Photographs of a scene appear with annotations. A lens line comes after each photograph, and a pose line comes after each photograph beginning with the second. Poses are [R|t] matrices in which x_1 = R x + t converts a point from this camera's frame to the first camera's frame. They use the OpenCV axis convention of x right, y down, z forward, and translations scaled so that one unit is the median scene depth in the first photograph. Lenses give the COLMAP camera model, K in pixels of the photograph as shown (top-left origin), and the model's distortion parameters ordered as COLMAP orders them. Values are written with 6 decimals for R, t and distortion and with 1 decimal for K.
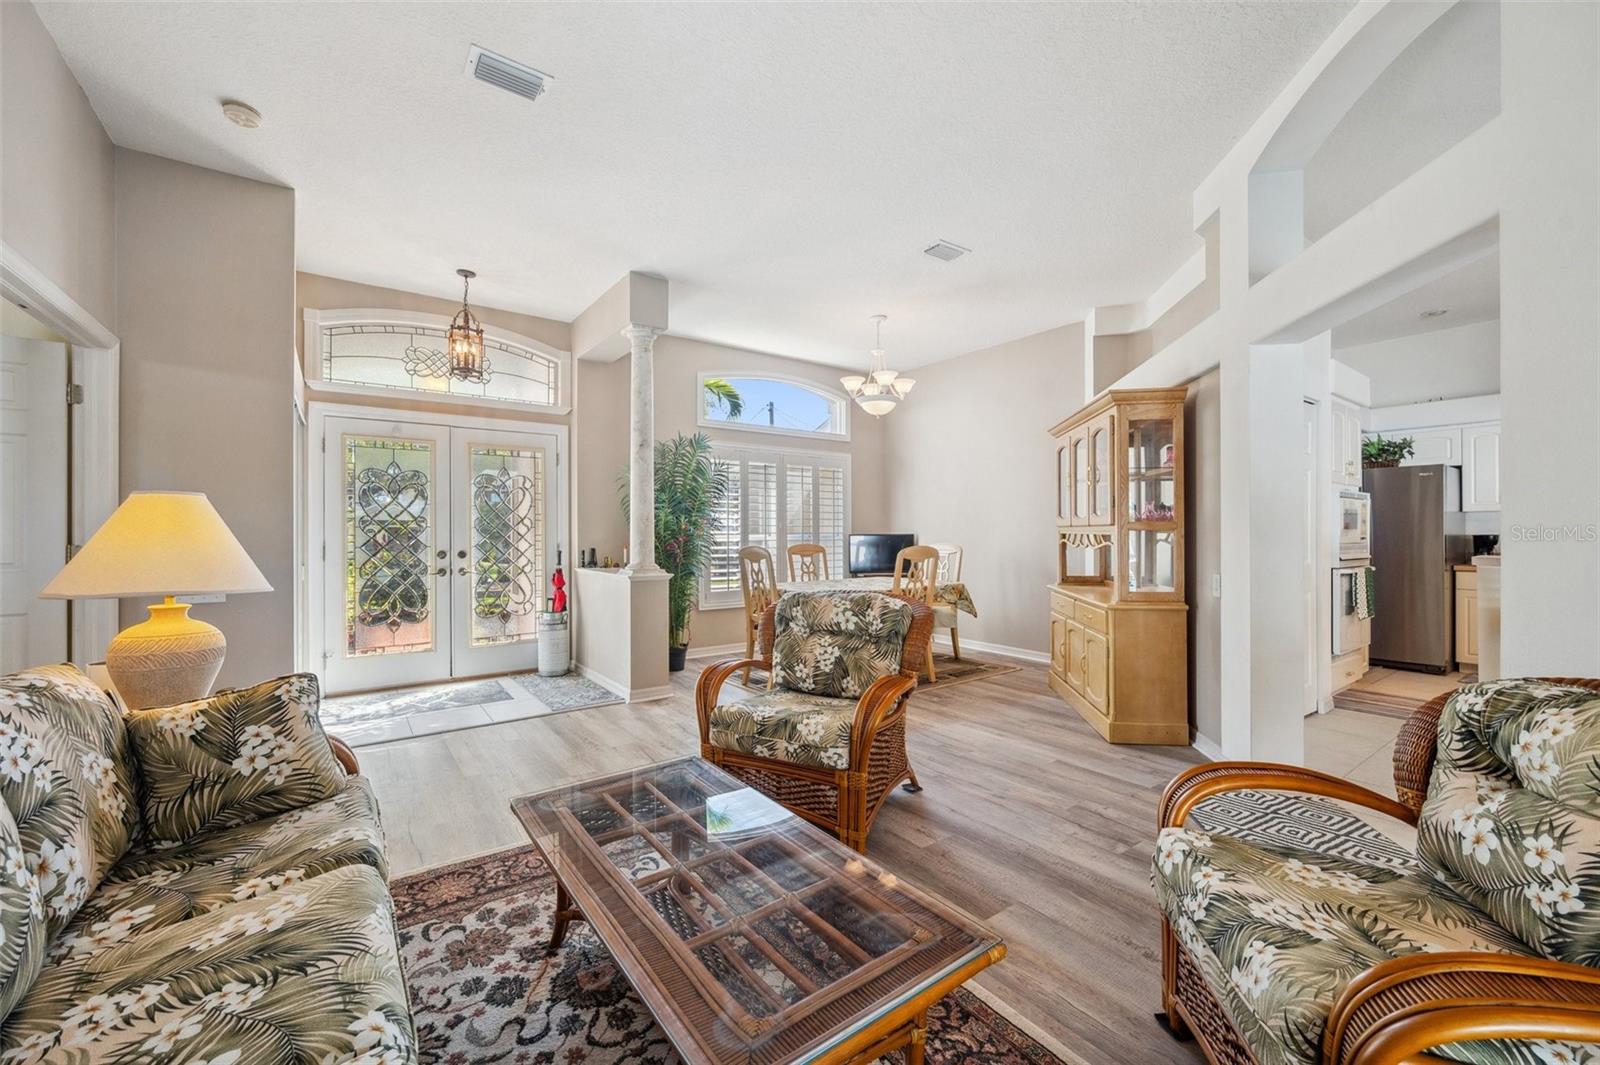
lens RADIAL K [[632.3, 0, 807.4], [0, 632.3, 528.5], [0, 0, 1]] dist [-0.006241, 0.000147]
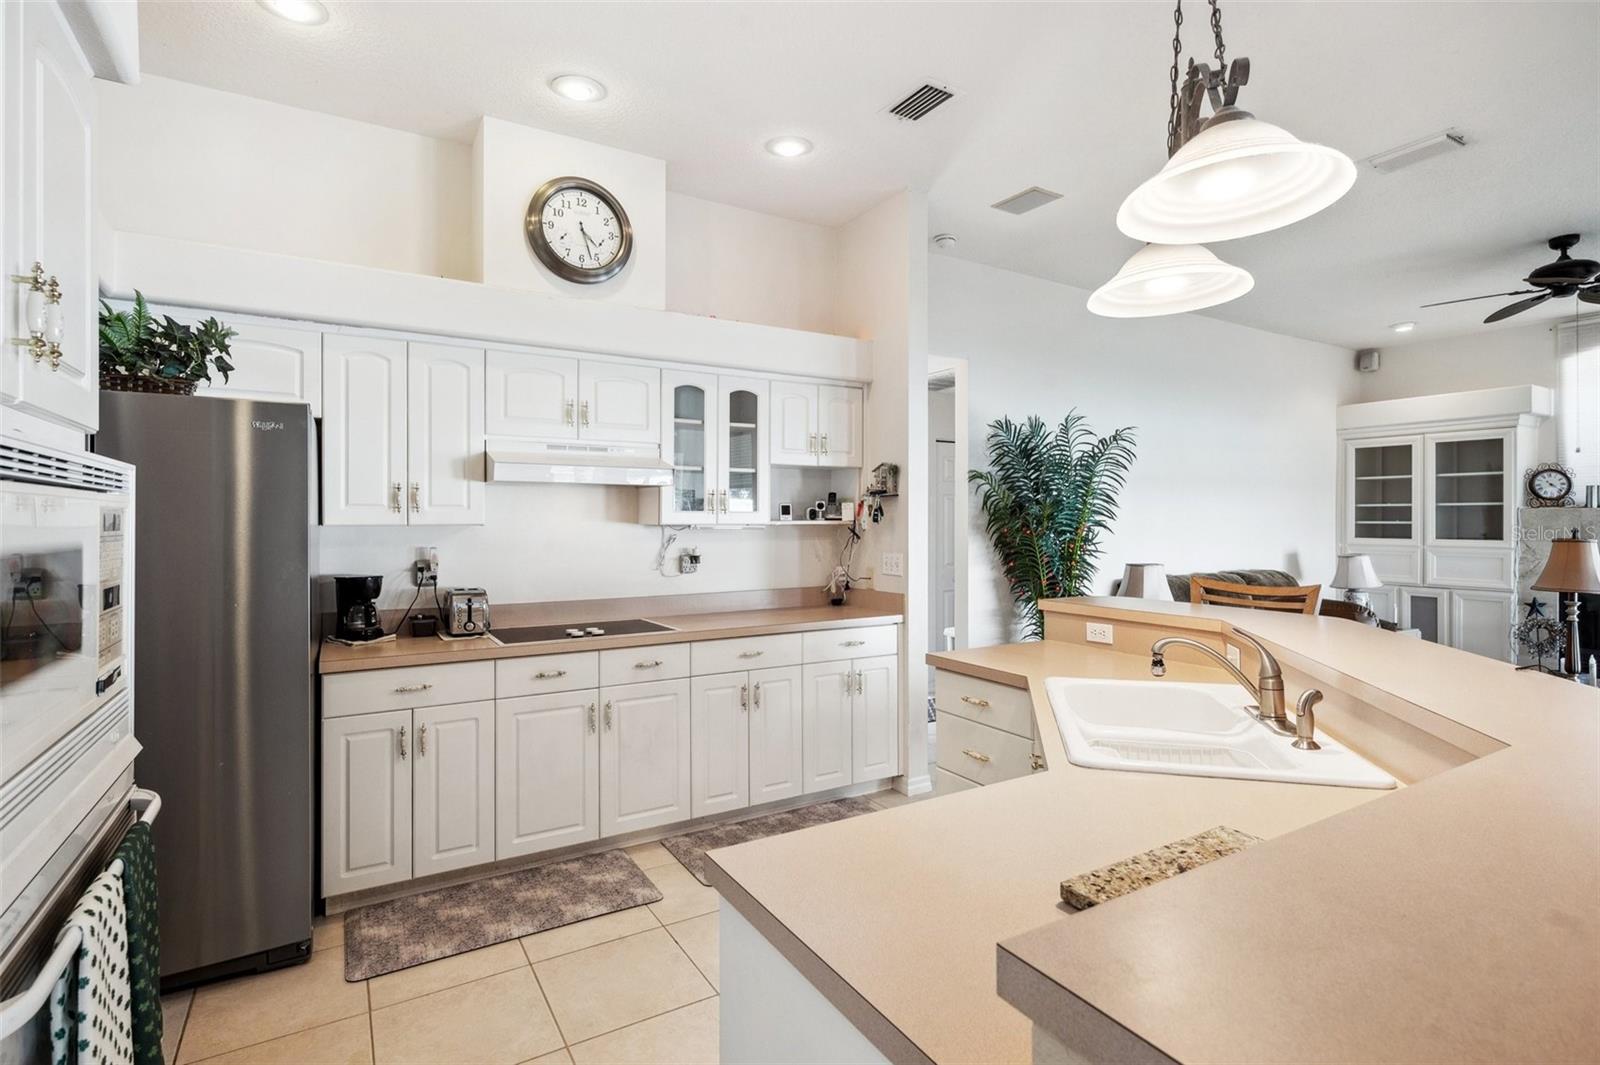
lens RADIAL K [[783.8, 0, 813.5], [0, 783.8, 523.0], [0, 0, 1]] dist [0.002345, -0.002419]
pose [[0.090622, 0.000941, 0.995885, 0.532748], [-0.008473, 0.999964, -0.000174, -0.031028], [-0.995849, -0.008422, 0.090627, 0.612602]]
